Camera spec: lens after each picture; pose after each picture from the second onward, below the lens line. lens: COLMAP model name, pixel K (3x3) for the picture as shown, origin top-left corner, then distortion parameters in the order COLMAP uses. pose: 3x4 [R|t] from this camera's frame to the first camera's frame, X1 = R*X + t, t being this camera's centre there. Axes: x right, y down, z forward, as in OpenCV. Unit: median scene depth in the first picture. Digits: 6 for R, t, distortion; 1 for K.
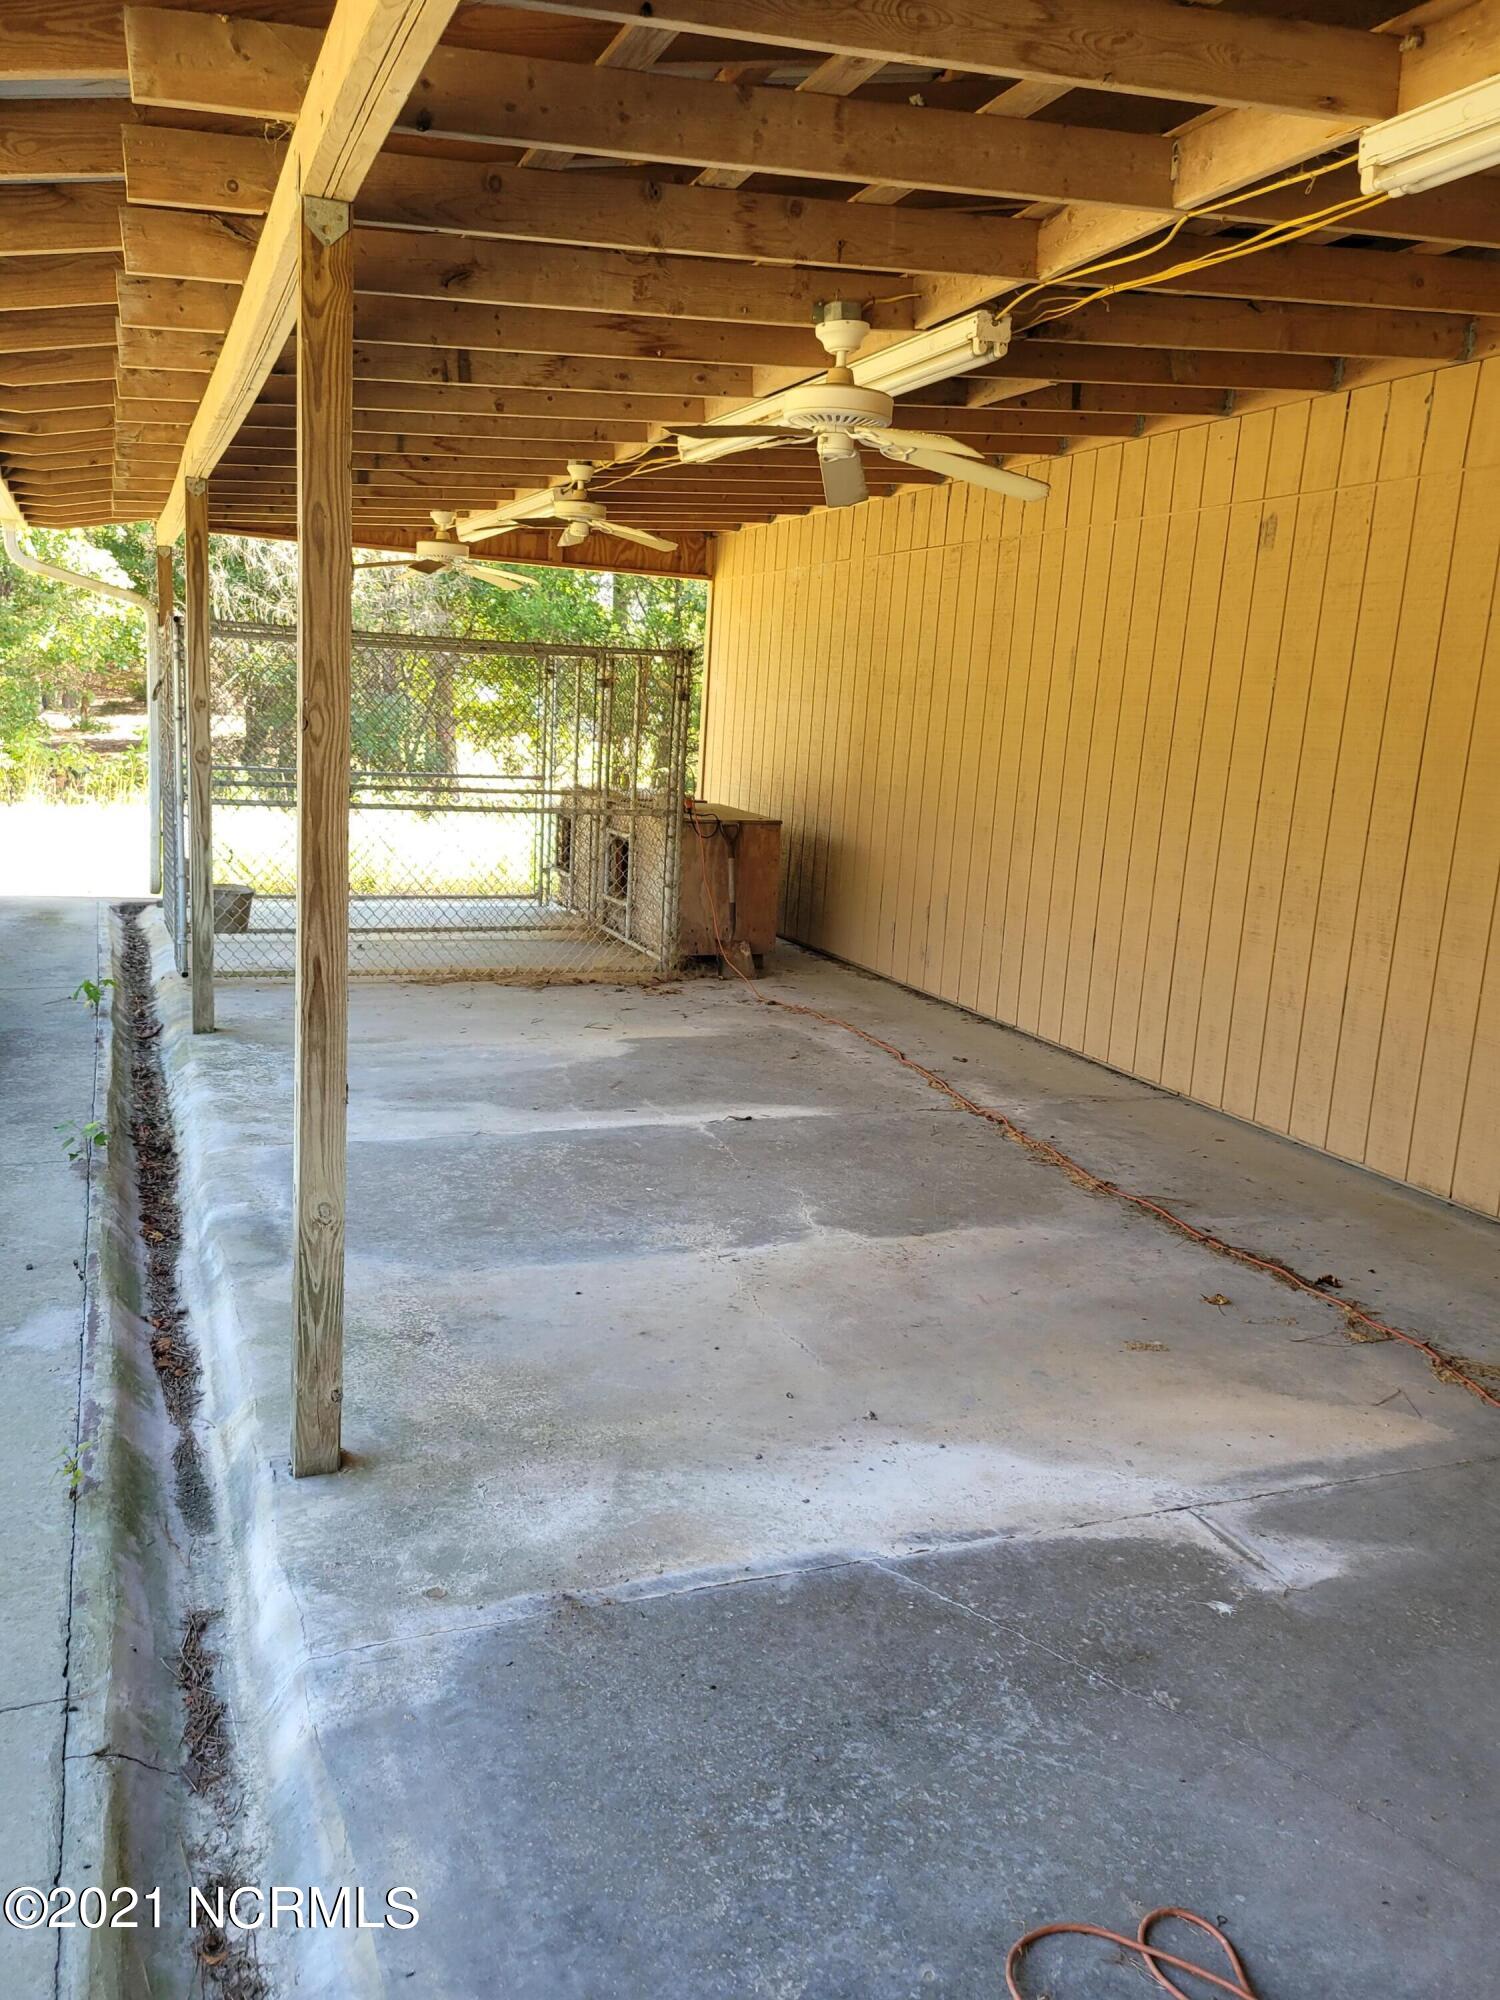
lens RADIAL K [[1526.8, 0, 757.9], [0, 1526.8, 1013.7], [0, 0, 1]] dist [0.059150, -0.039682]
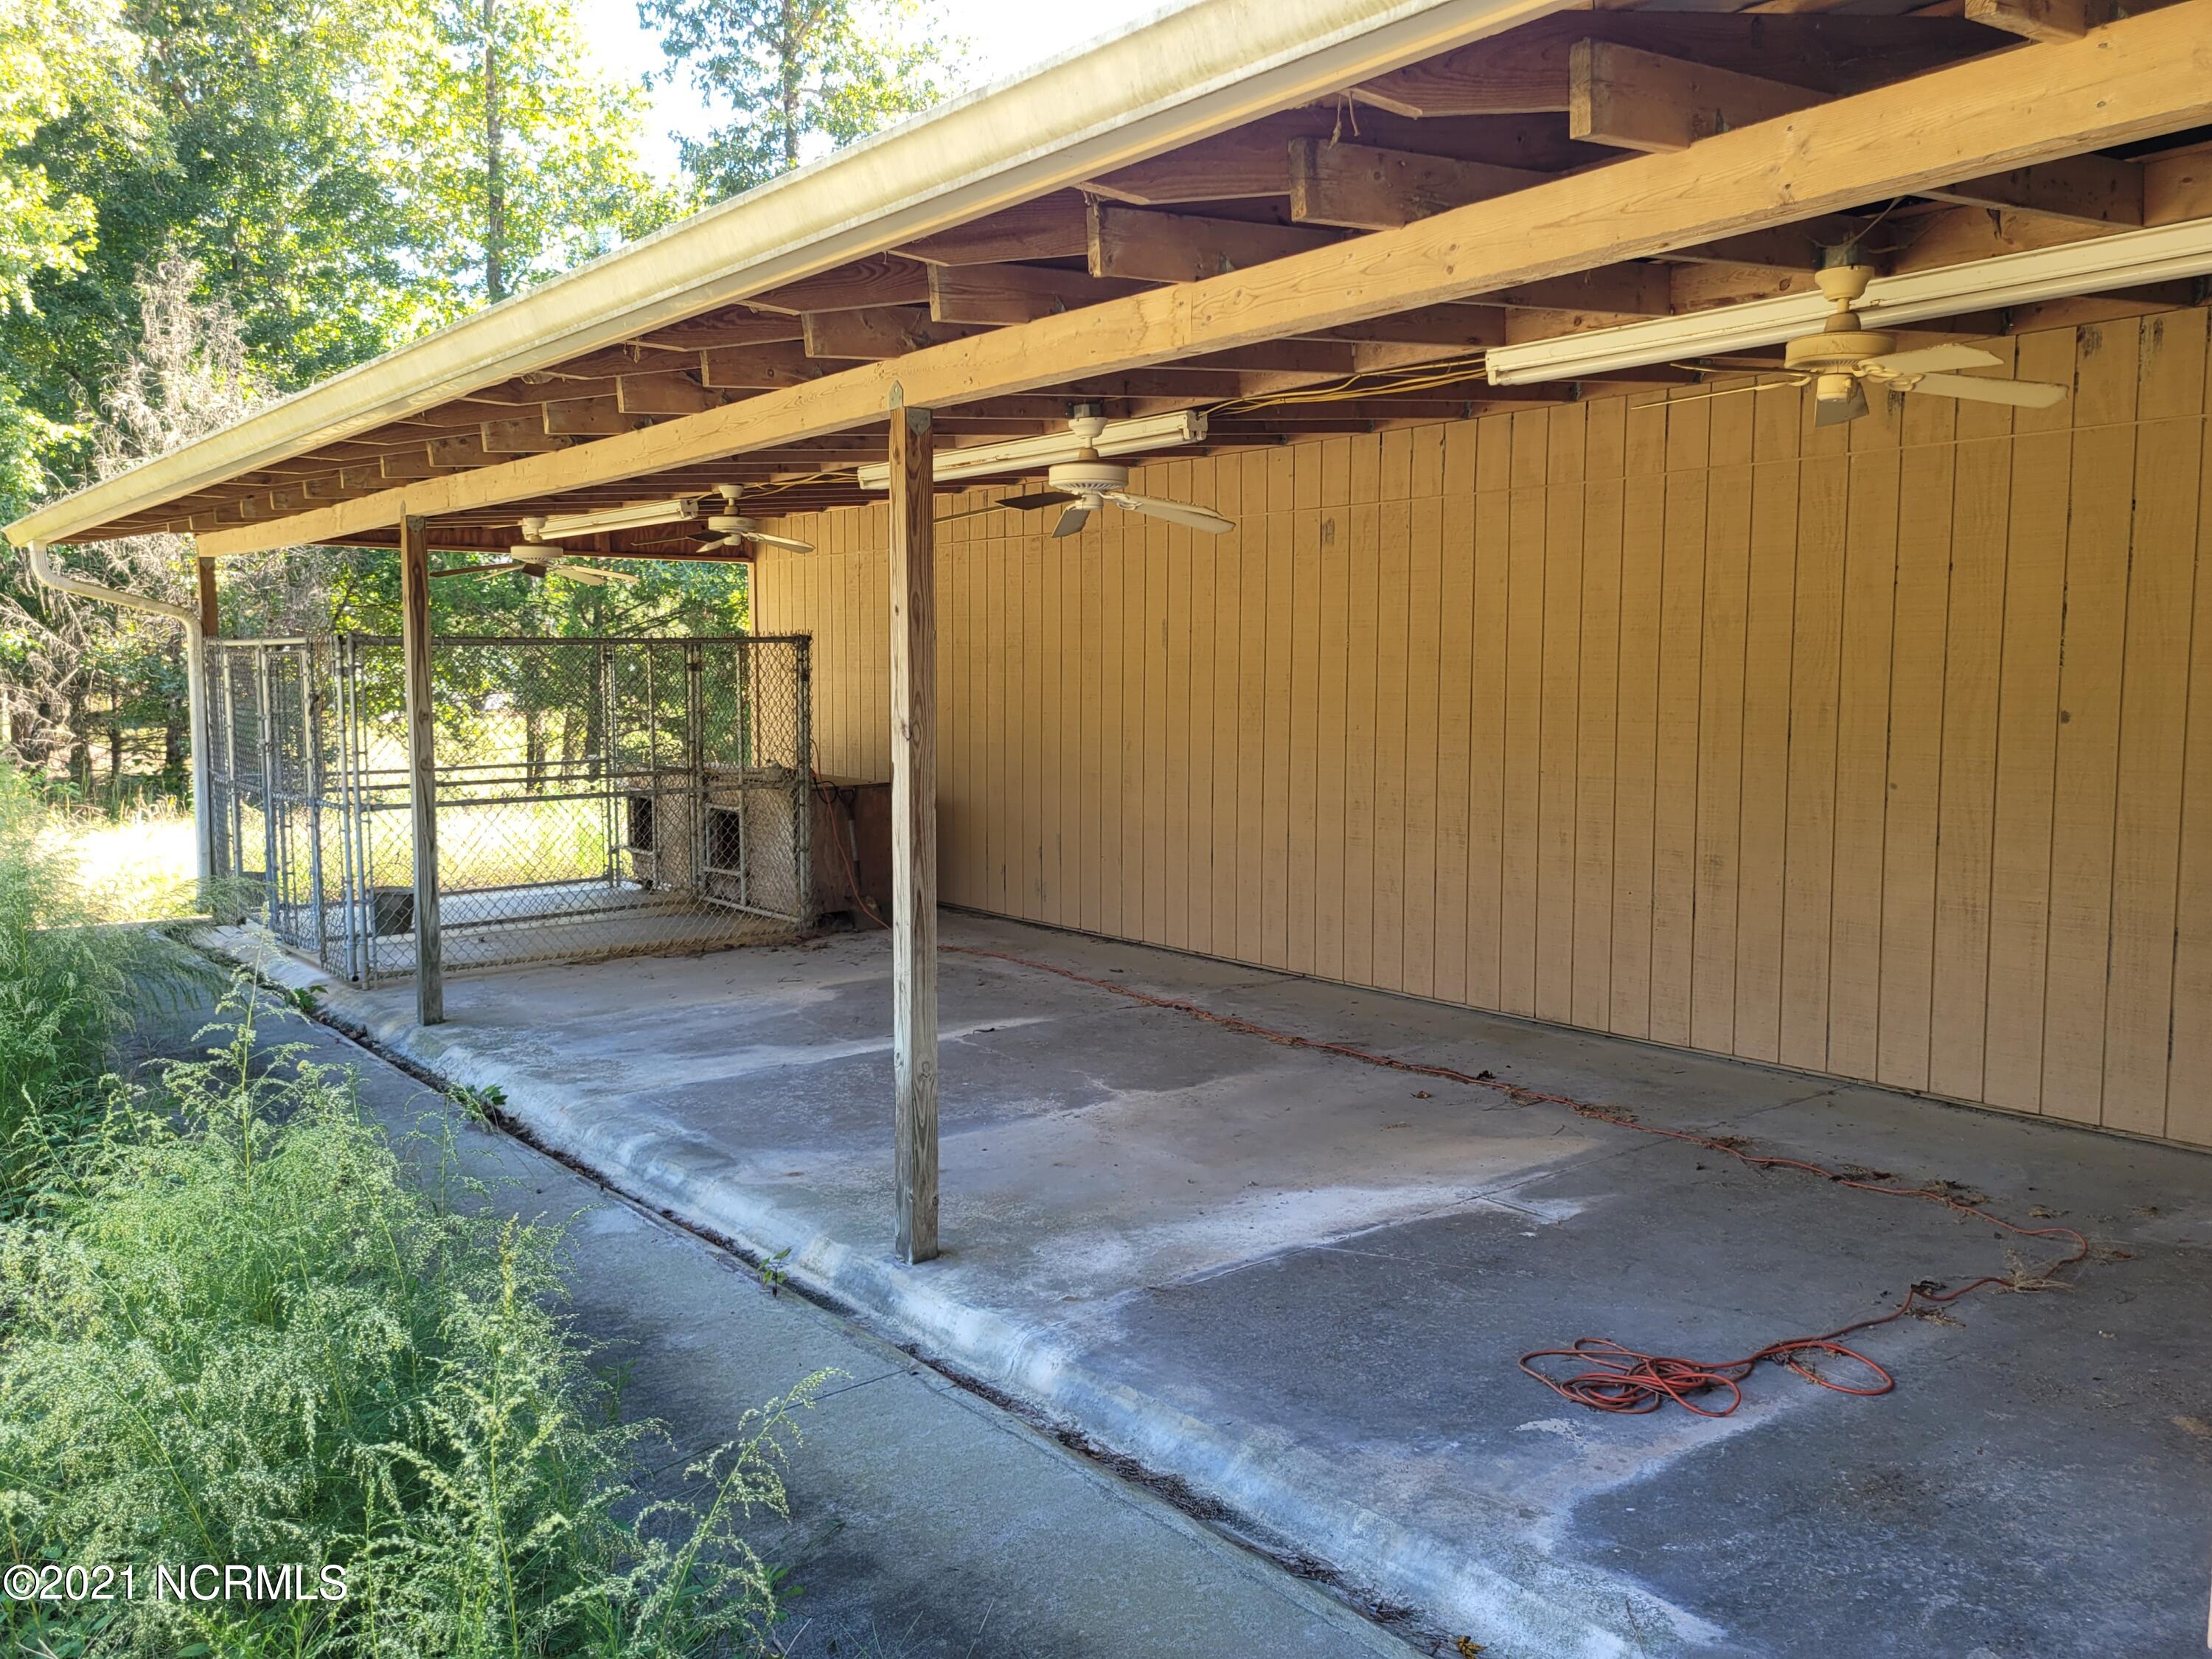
lens RADIAL K [[1688.7, 0, 1096.0], [0, 1688.7, 824.9], [0, 0, 1]] dist [0.059150, -0.039682]
pose [[0.957114, -0.087405, 0.276212, -0.386569], [0.113041, 0.990503, -0.078268, 0.032333], [-0.266748, 0.106135, 0.957904, -0.412966]]
